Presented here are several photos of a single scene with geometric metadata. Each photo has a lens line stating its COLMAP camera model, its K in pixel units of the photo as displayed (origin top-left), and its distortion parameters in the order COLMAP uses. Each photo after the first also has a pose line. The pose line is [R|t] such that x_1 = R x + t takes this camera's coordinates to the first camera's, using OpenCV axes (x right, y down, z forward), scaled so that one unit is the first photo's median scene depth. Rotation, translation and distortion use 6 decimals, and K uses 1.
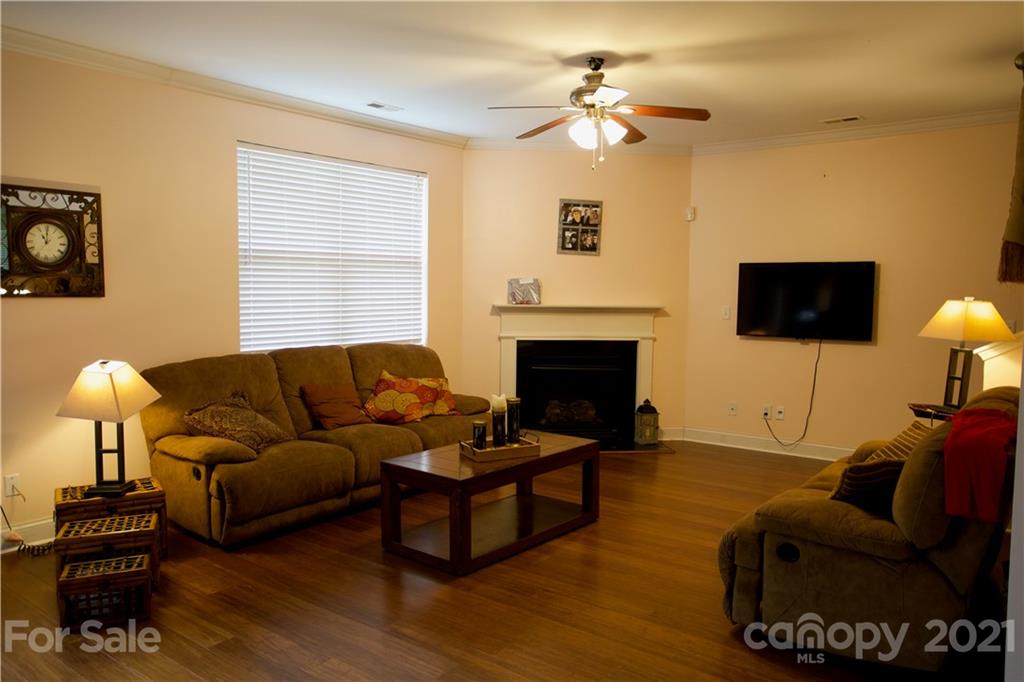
lens RADIAL K [[767.3, 0, 512.7], [0, 767.3, 340.3], [0, 0, 1]] dist [-0.008190, -0.000553]
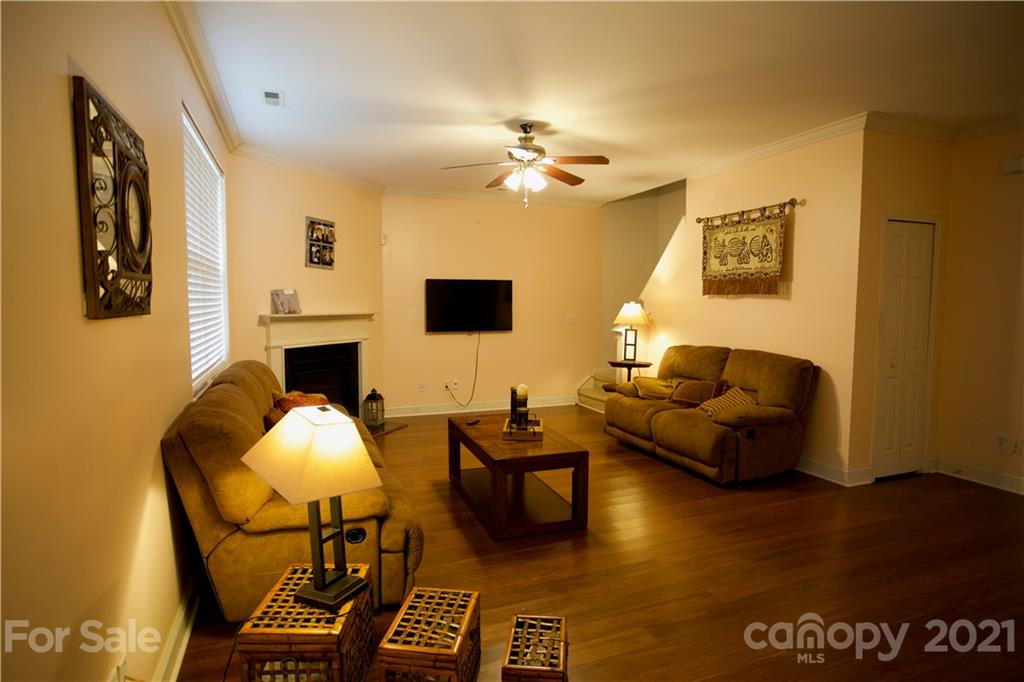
lens RADIAL K [[583.5, 0, 514.4], [0, 583.5, 341.2], [0, 0, 1]] dist [-0.038263, -0.000327]
pose [[0.496172, -0.068901, 0.865486, -0.514405], [0.063779, 0.997045, 0.042811, -0.024199], [-0.865879, 0.033958, 0.499100, 0.340586]]
